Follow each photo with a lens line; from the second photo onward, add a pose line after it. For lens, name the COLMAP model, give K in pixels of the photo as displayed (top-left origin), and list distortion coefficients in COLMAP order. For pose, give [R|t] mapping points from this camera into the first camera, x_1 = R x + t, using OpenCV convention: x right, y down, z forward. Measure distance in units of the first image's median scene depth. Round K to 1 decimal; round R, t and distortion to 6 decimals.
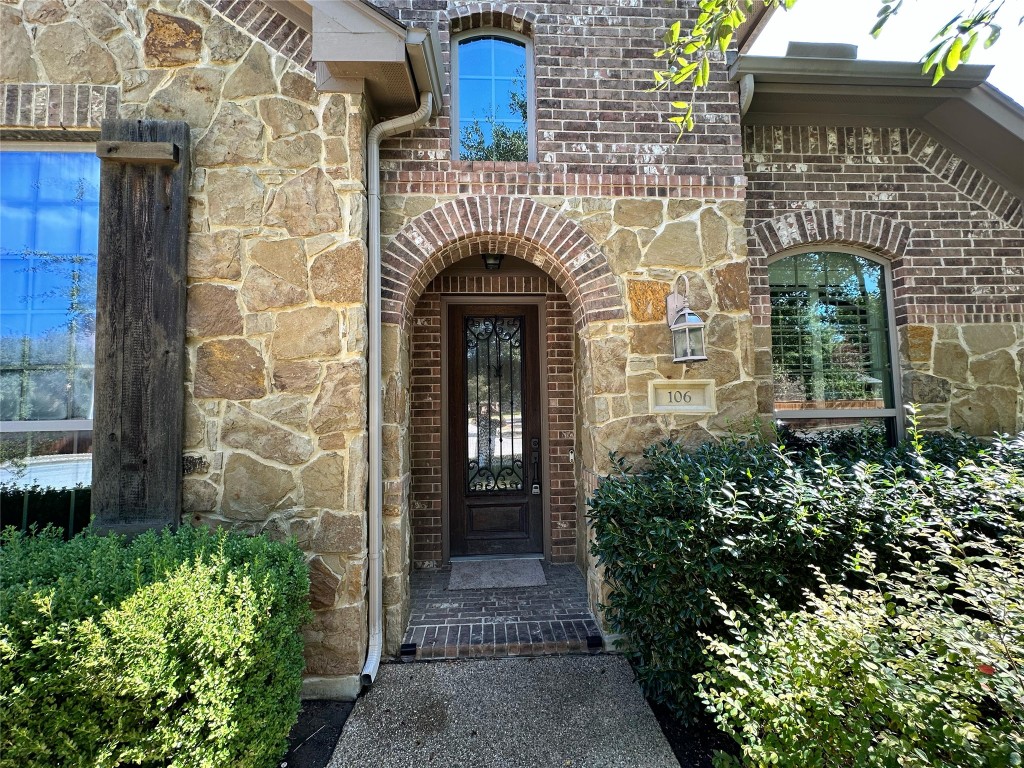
lens RADIAL K [[409.2, 0, 512.0], [0, 409.2, 384.0], [0, 0, 1]] dist [-0.001162, 0.000071]
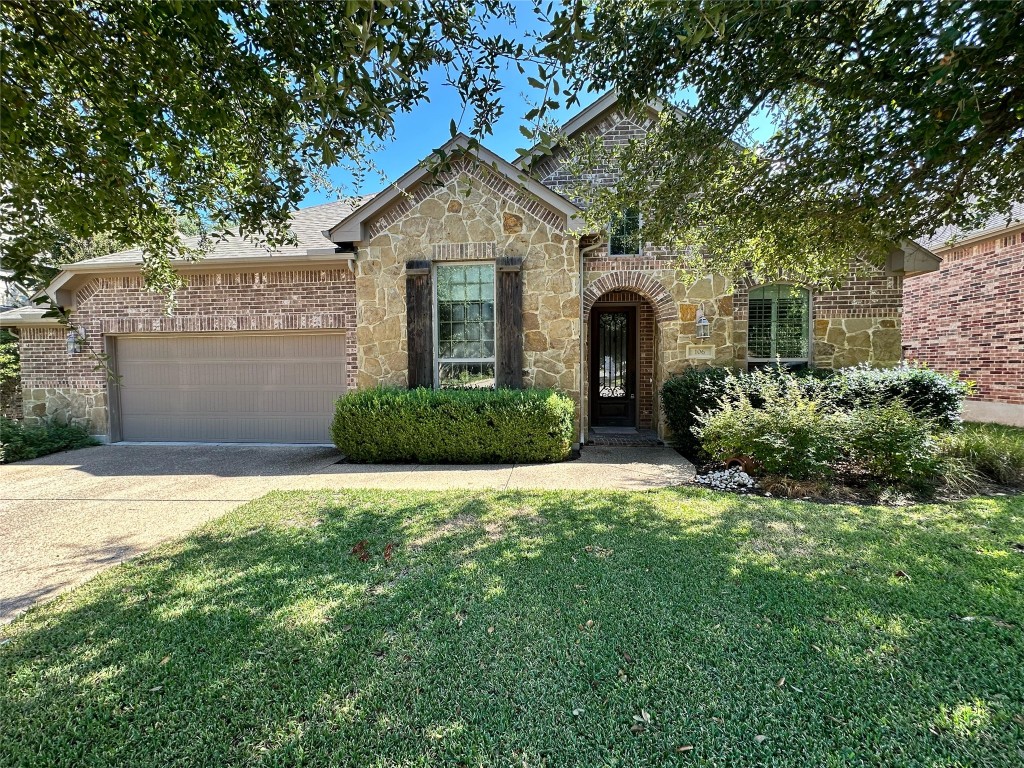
lens RADIAL K [[409.2, 0, 512.0], [0, 409.2, 384.0], [0, 0, 1]] dist [-0.001162, 0.000071]
pose [[0.988867, 0.016593, -0.147876, -0.351410], [-0.001107, 0.994556, 0.104195, -0.032166], [0.148800, -0.102871, 0.983502, -1.655493]]
